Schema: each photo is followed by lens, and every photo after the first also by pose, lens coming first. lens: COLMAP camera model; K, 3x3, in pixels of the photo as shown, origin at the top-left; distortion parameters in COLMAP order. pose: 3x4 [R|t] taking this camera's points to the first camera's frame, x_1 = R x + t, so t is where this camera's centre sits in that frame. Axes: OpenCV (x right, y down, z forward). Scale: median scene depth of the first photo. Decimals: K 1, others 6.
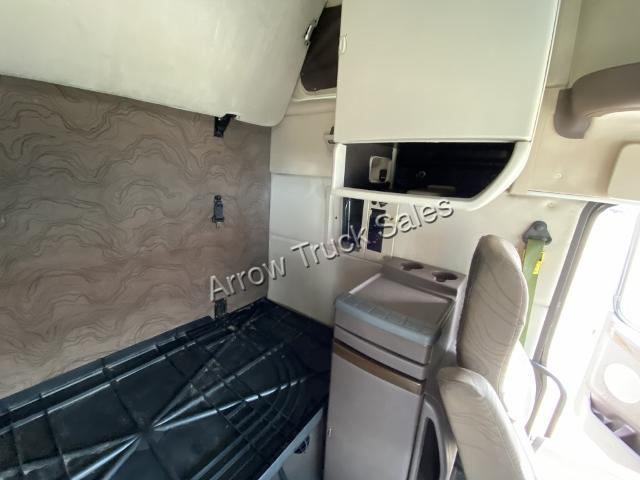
lens RADIAL K [[260.0, 0, 320.0], [0, 260.0, 240.0], [0, 0, 1]] dist [0.017259, -0.018726]
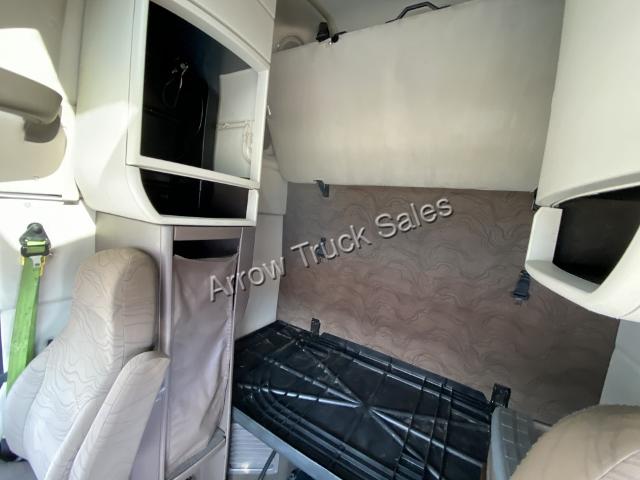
lens RADIAL K [[260.0, 0, 320.0], [0, 260.0, 240.0], [0, 0, 1]] dist [0.017259, -0.018726]
pose [[0.128116, 0.057540, -0.990089, 0.506079], [-0.350050, 0.936686, 0.009140, -0.031796], [0.927928, 0.345409, 0.140147, 0.192575]]
